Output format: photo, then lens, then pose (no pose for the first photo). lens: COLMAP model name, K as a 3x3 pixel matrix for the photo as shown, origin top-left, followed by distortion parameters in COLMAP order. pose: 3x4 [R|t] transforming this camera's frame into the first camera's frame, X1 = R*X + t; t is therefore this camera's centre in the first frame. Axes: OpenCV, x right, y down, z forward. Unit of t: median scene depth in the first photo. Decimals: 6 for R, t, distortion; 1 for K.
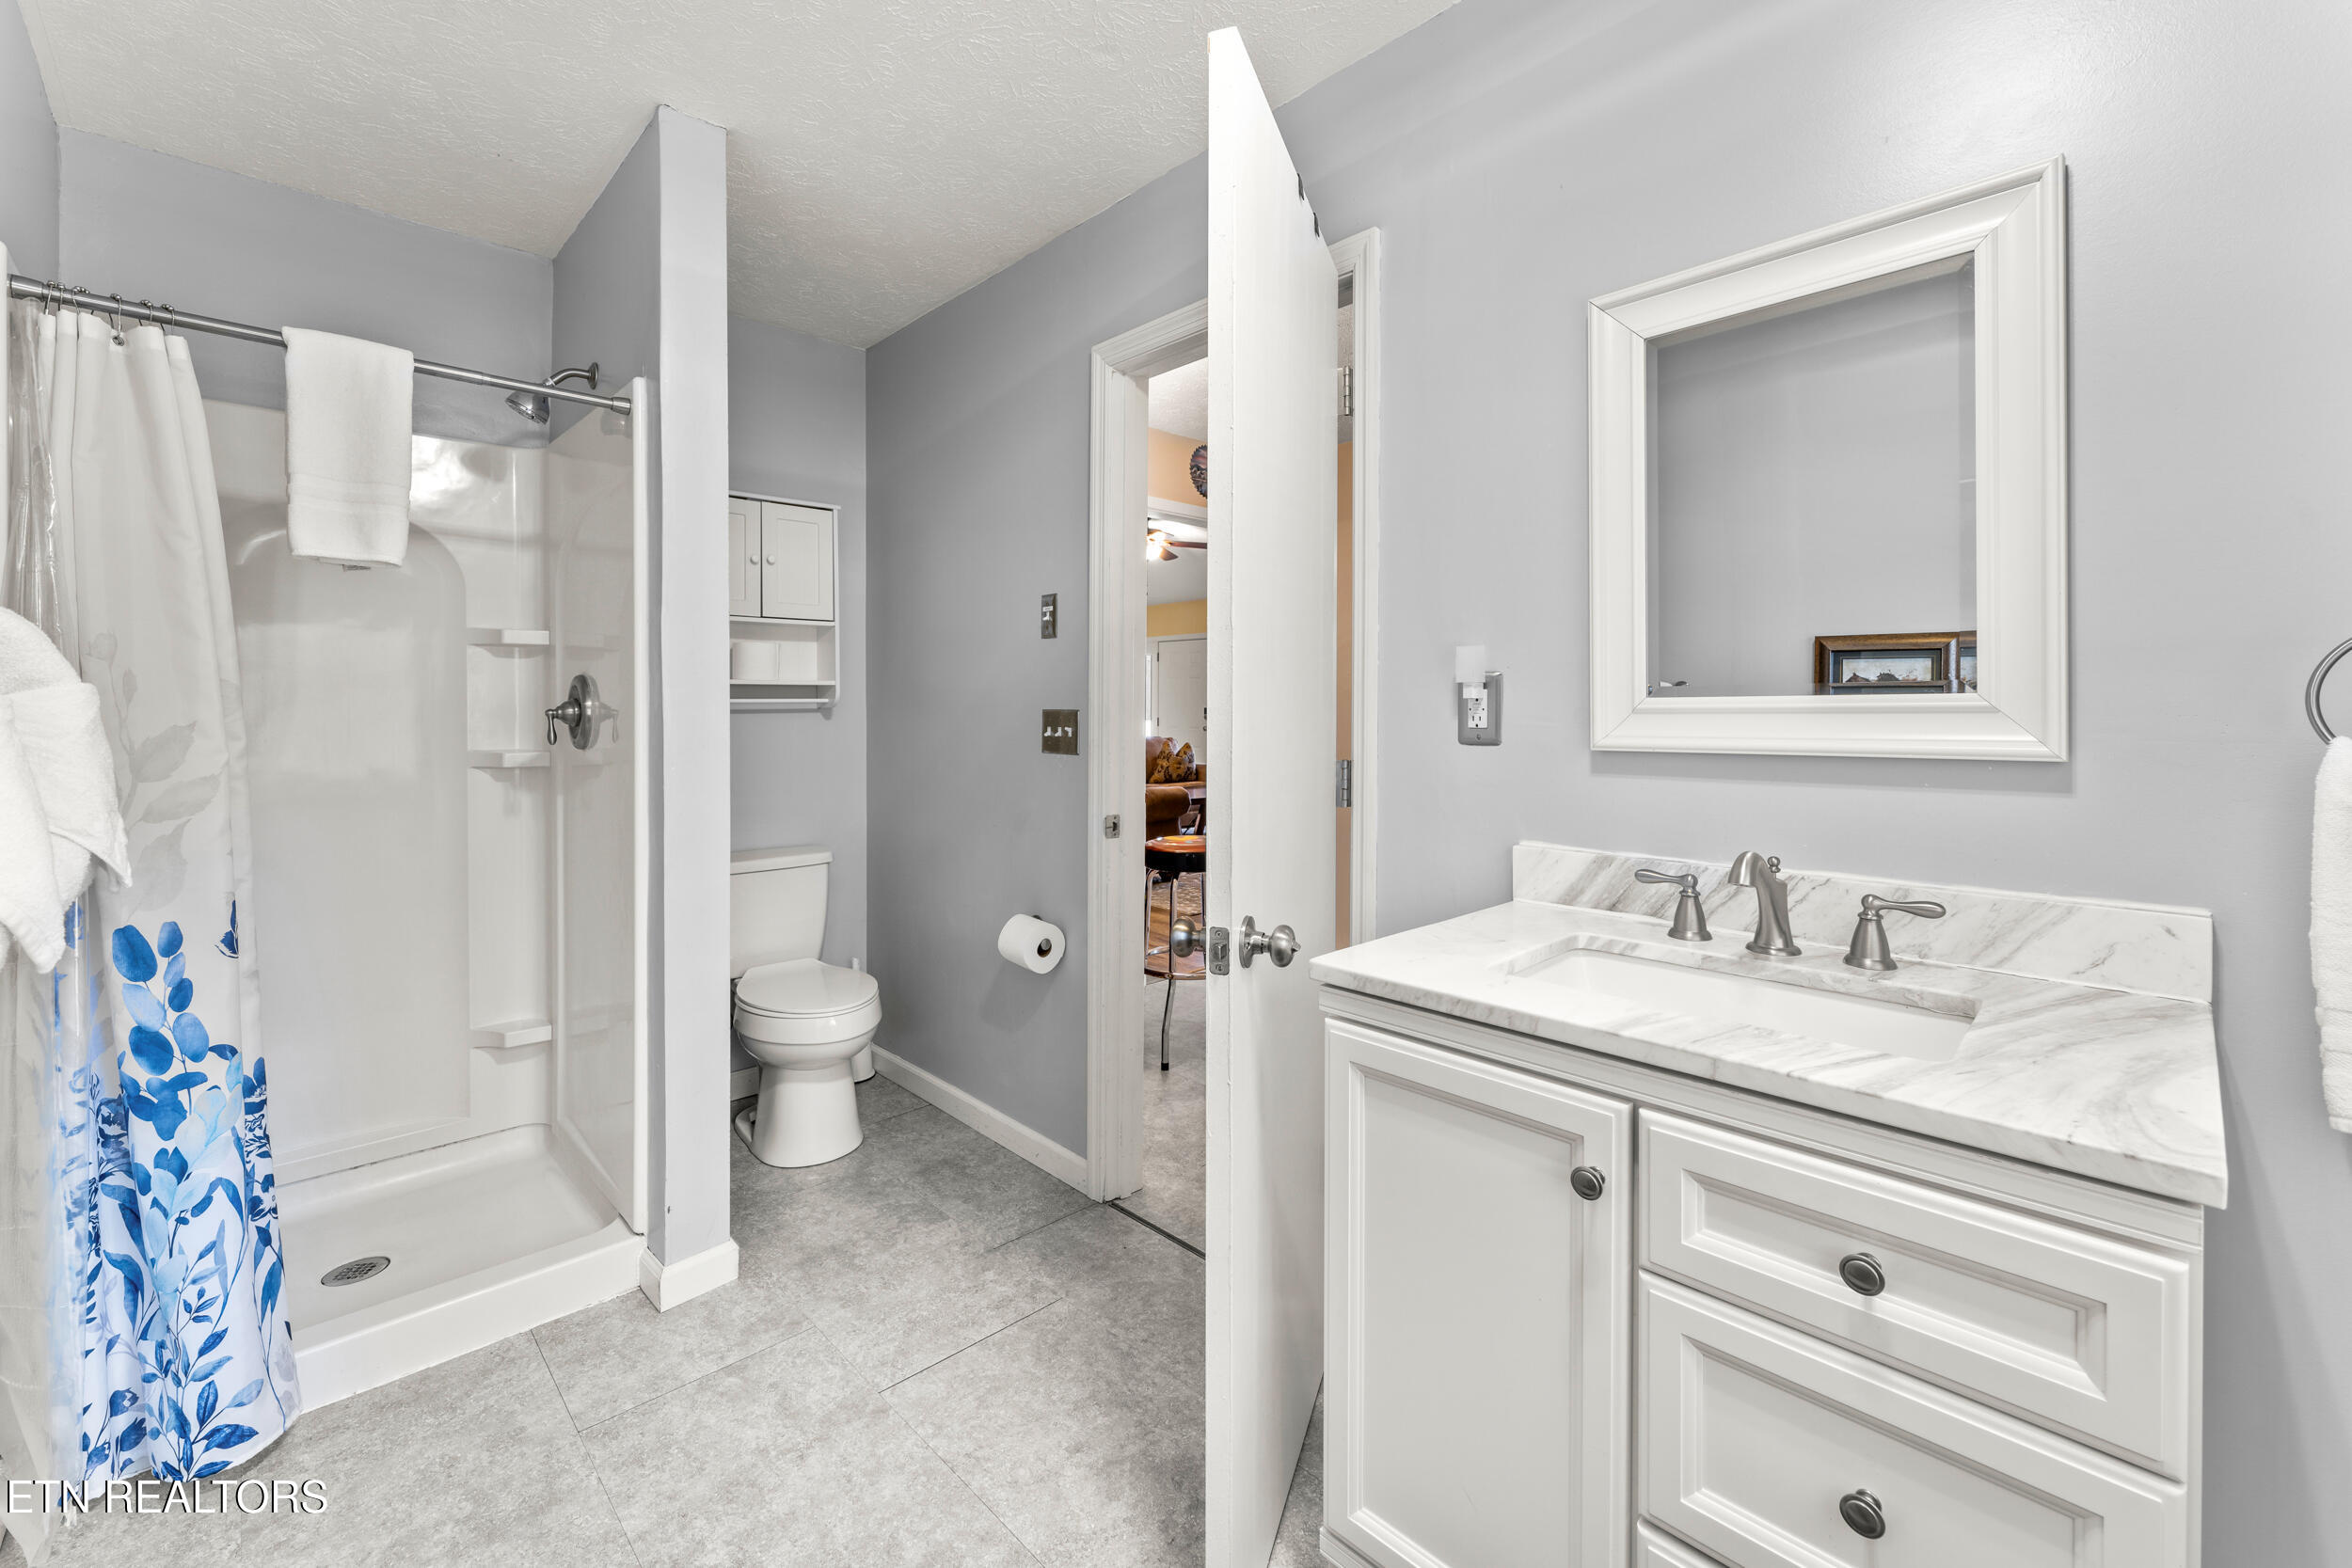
lens RADIAL K [[959.6, 0, 1171.4], [0, 959.6, 742.7], [0, 0, 1]] dist [-0.000676, 0.000120]
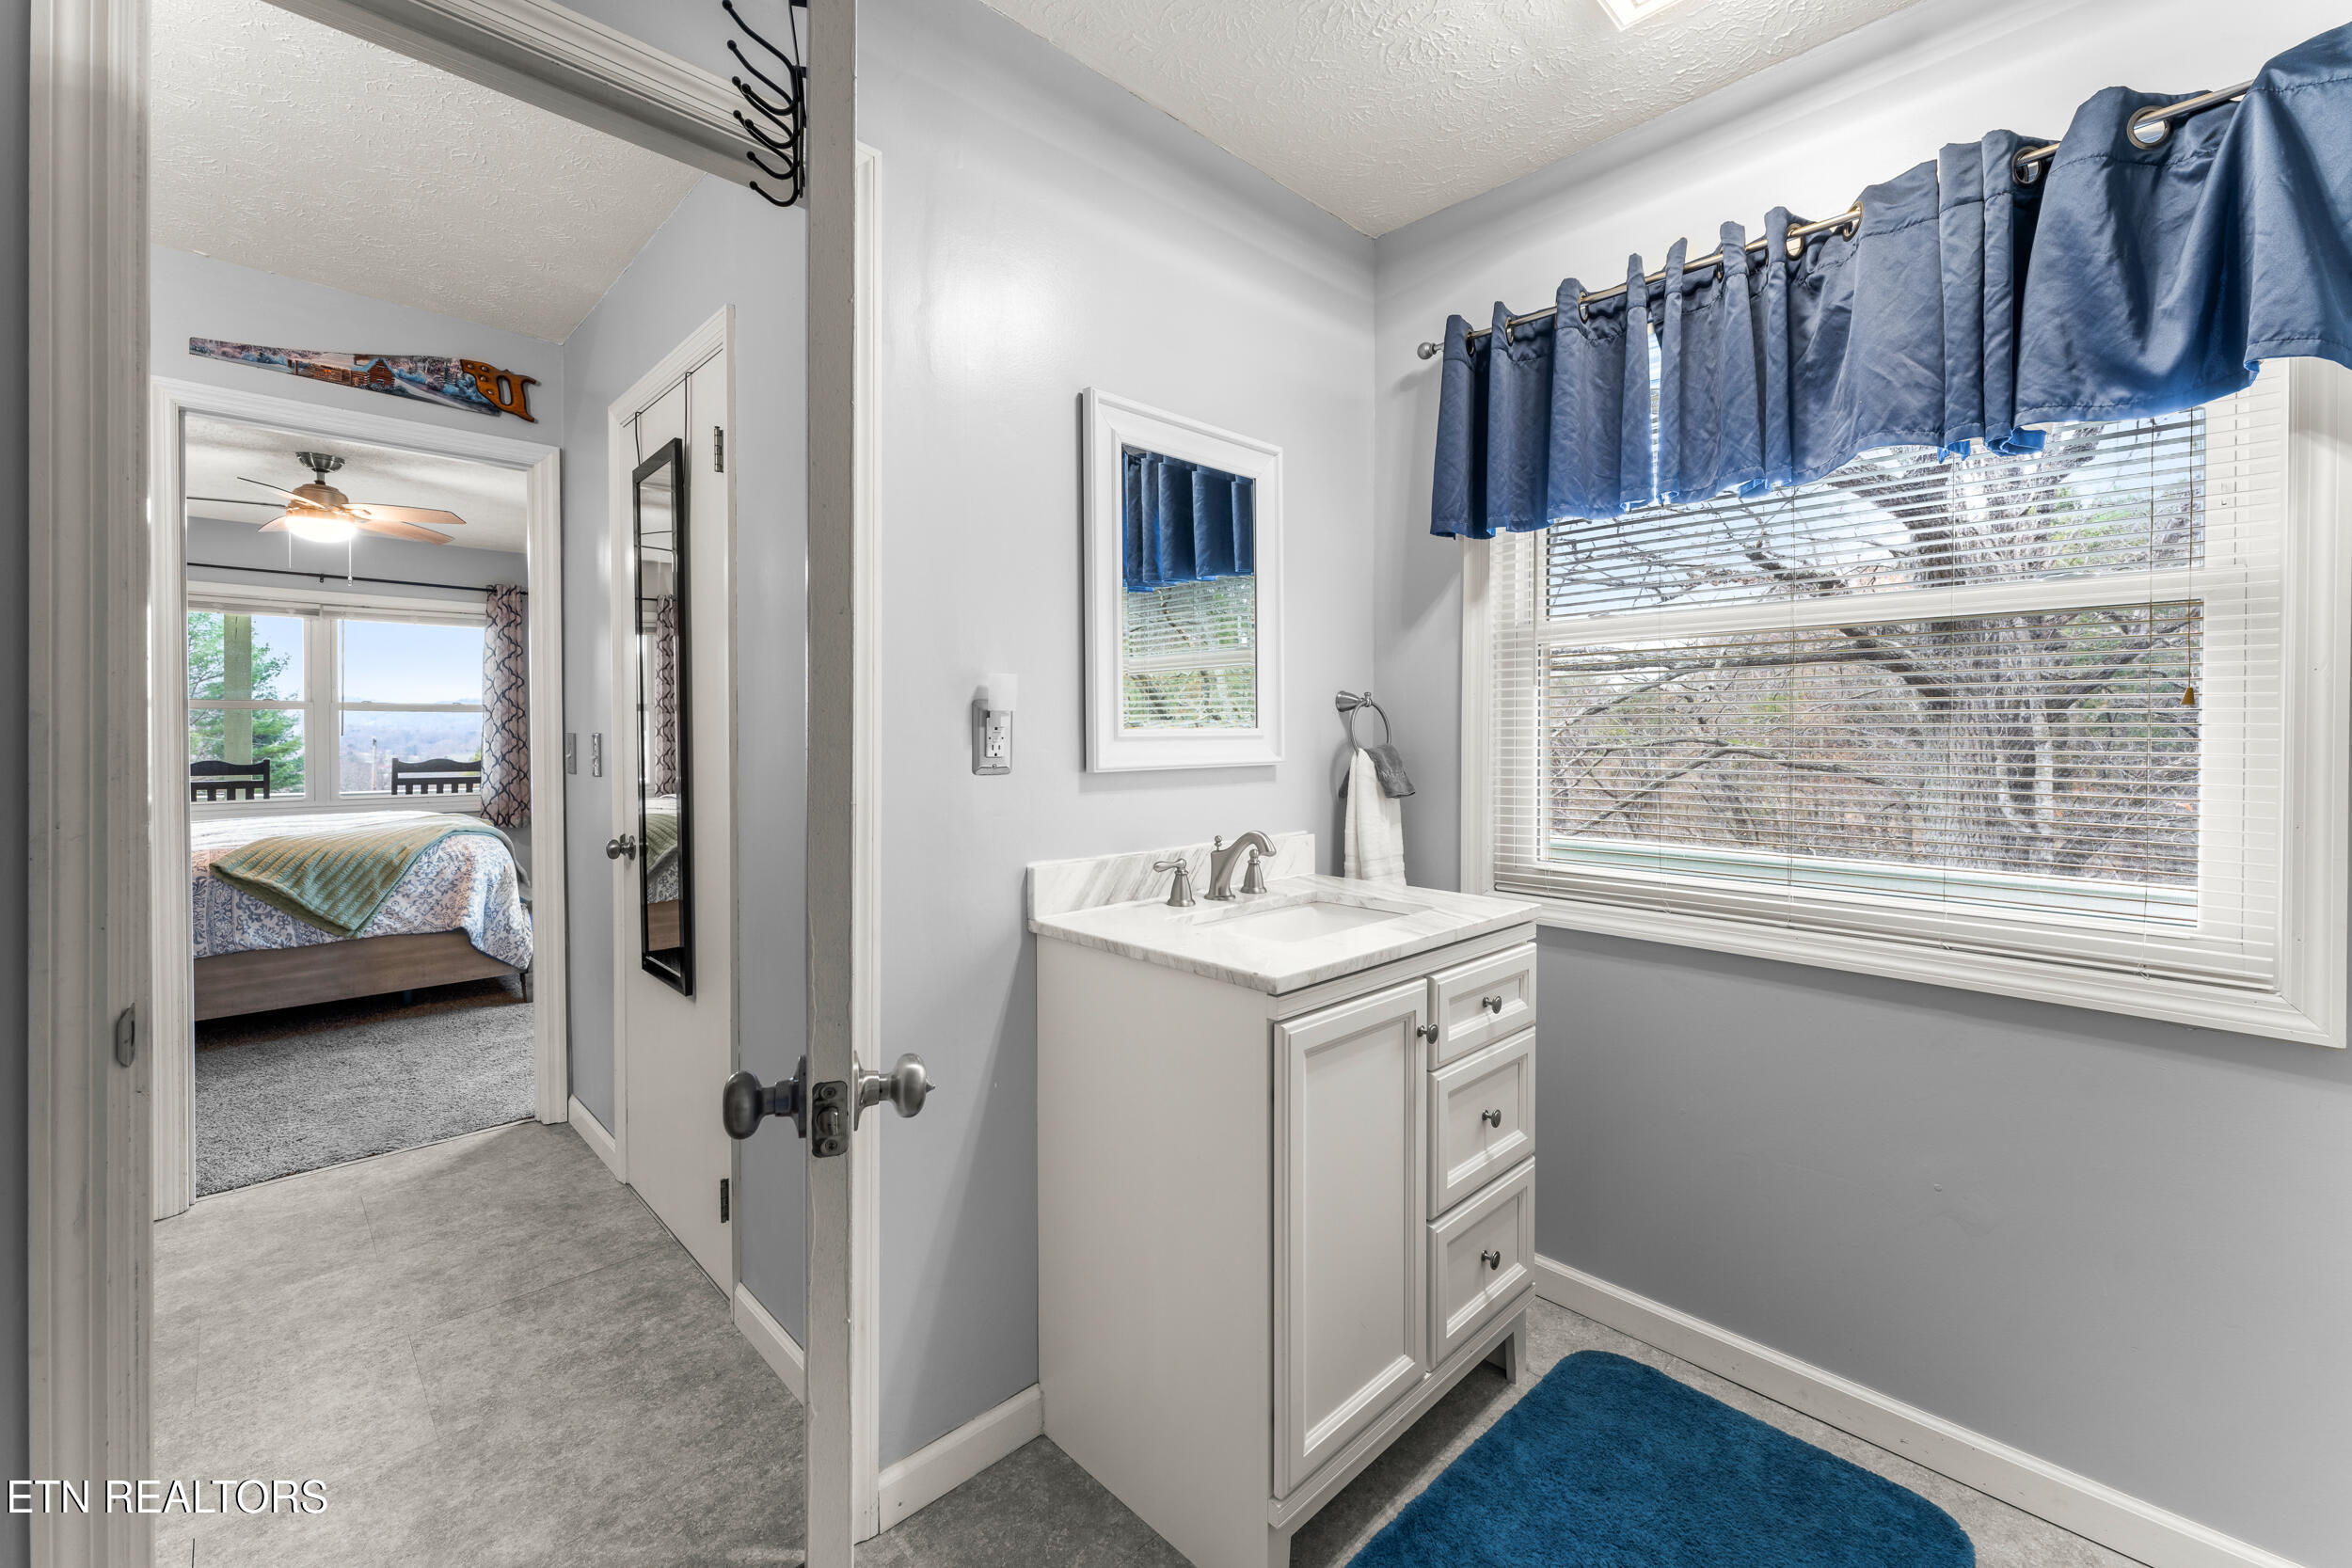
lens RADIAL K [[959.6, 0, 1171.4], [0, 959.6, 742.7], [0, 0, 1]] dist [-0.000676, 0.000120]
pose [[-0.003737, -0.007089, 0.999968, -0.727738], [0.035106, 0.999358, 0.007216, -0.033918], [-0.999377, 0.035131, -0.003486, 0.891065]]
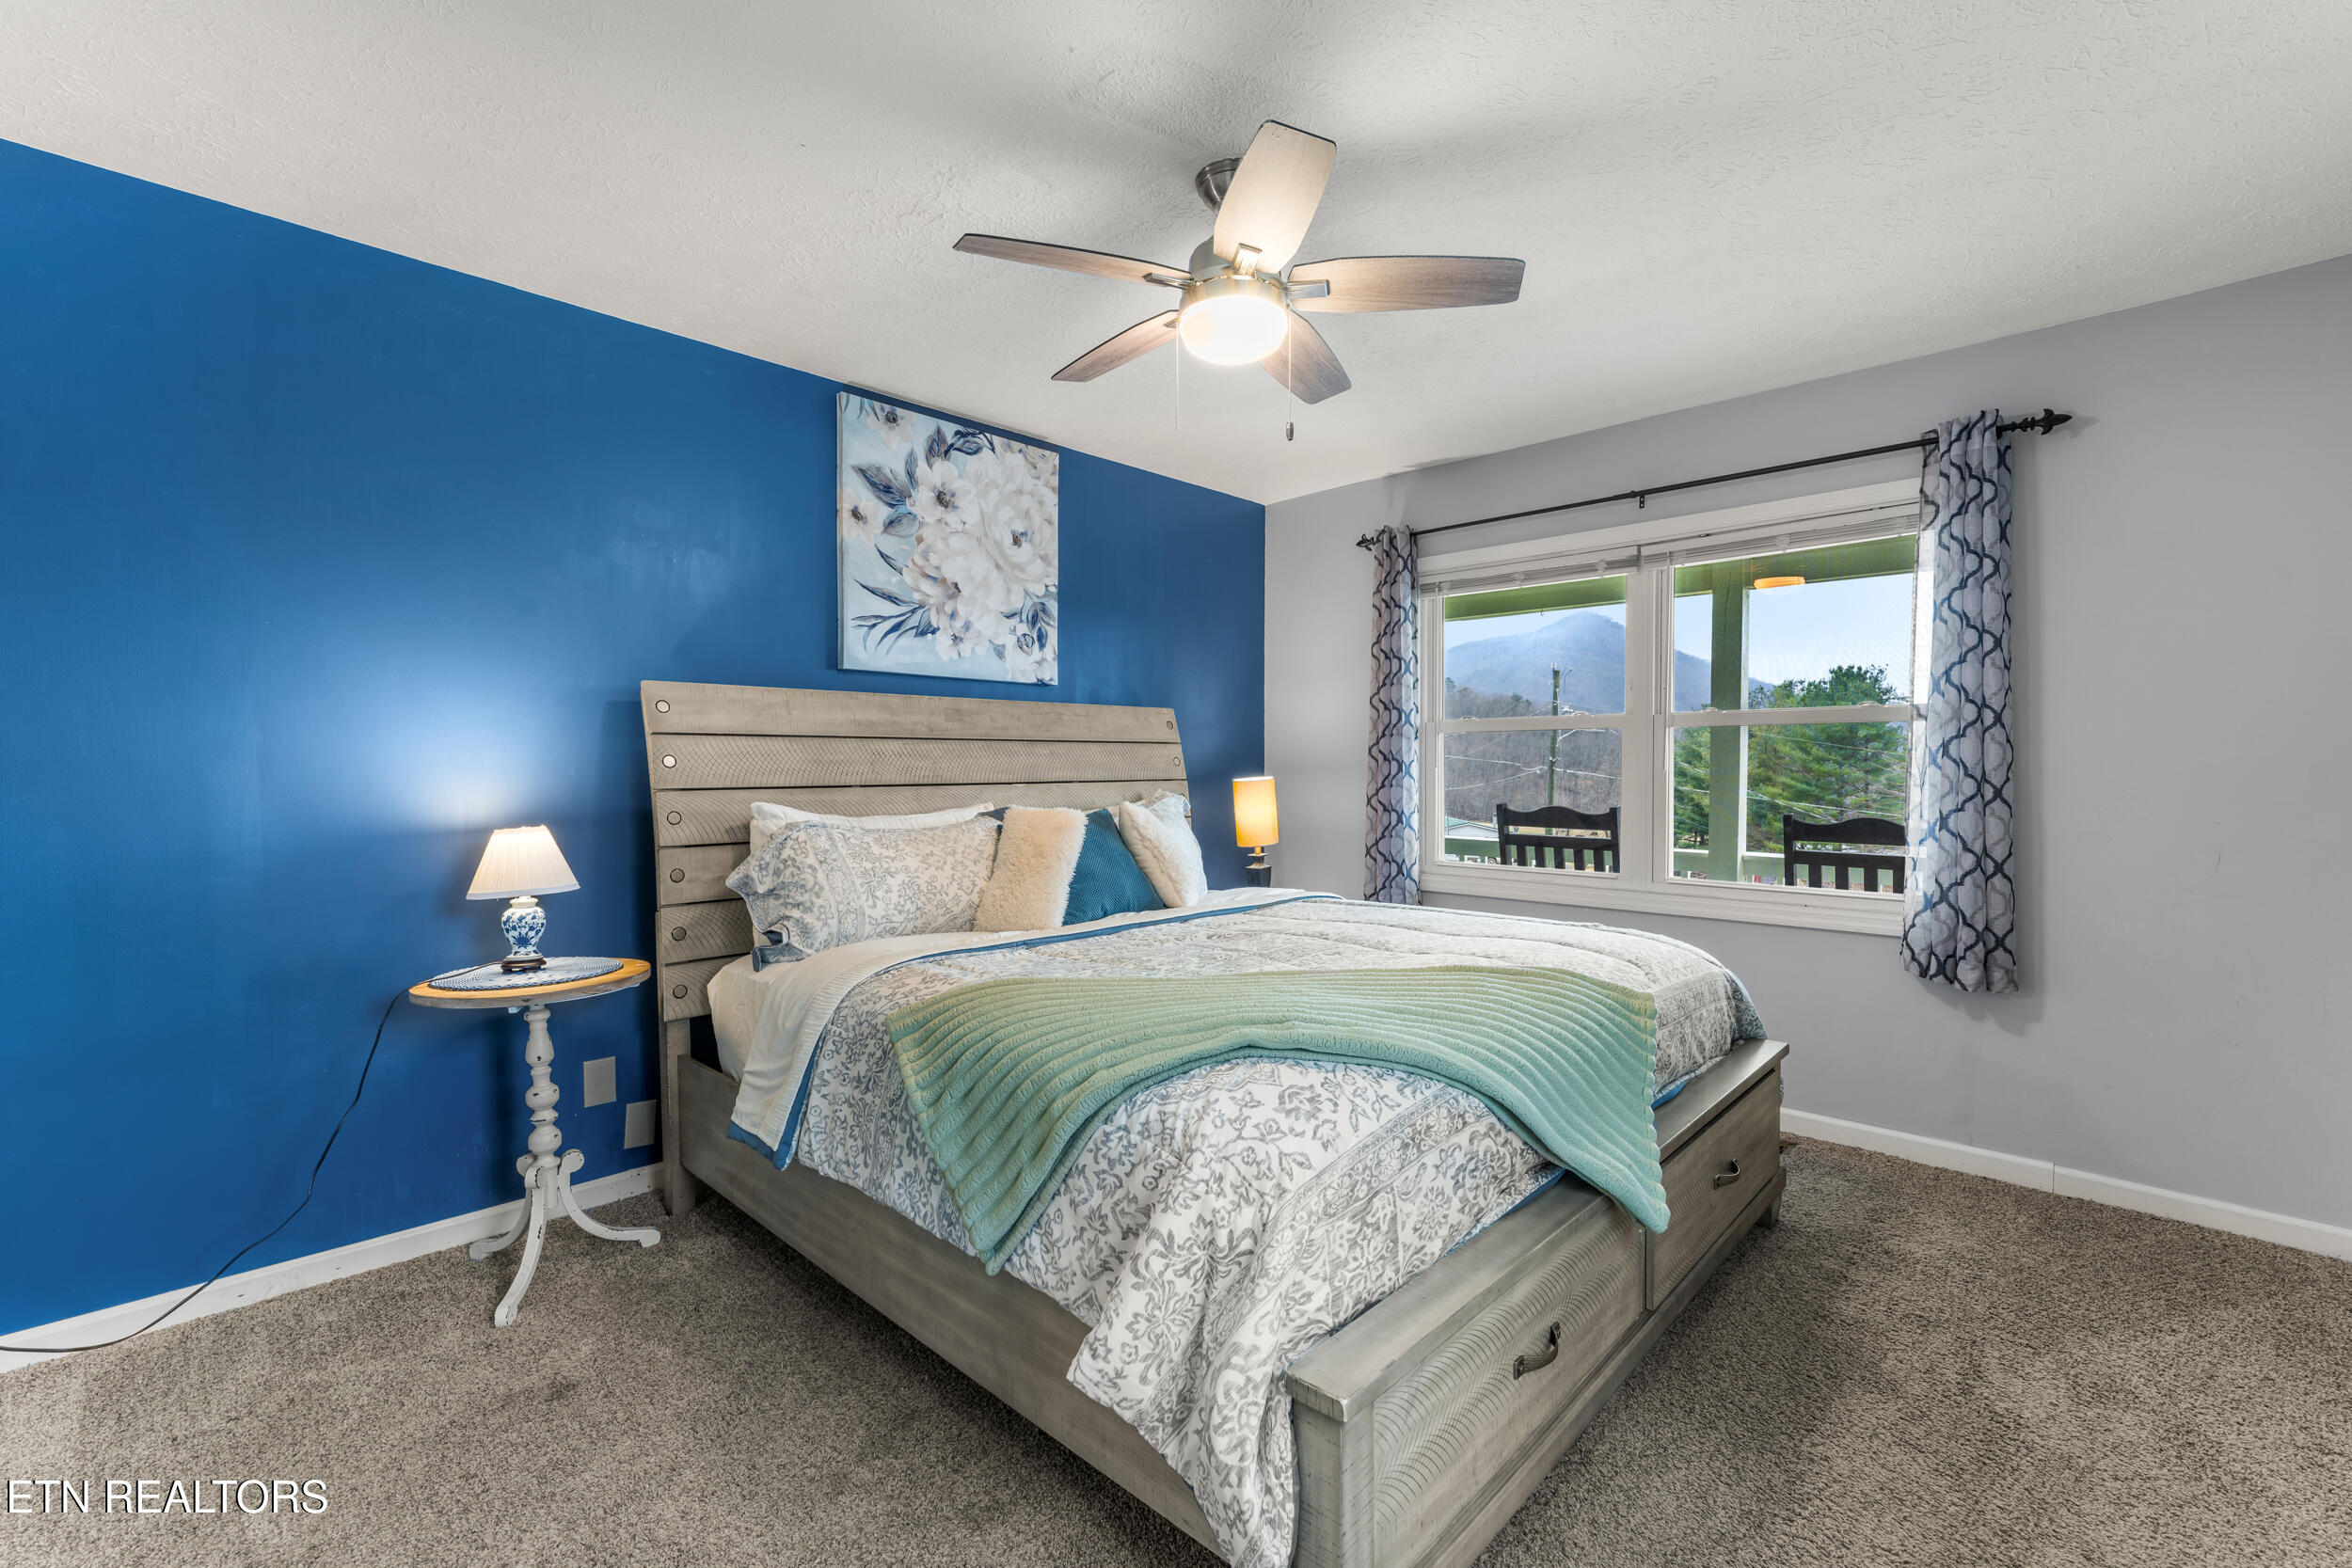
lens RADIAL K [[1007.0, 0, 1176.0], [0, 1007.0, 784.0], [0, 0, 1]] dist [-0.002450, -0.000358]
pose [[0.999197, 0.002766, 0.039970, 2.222513], [-0.001938, 0.999783, -0.020748, -0.075970], [-0.040019, 0.020654, 0.998985, 2.069962]]
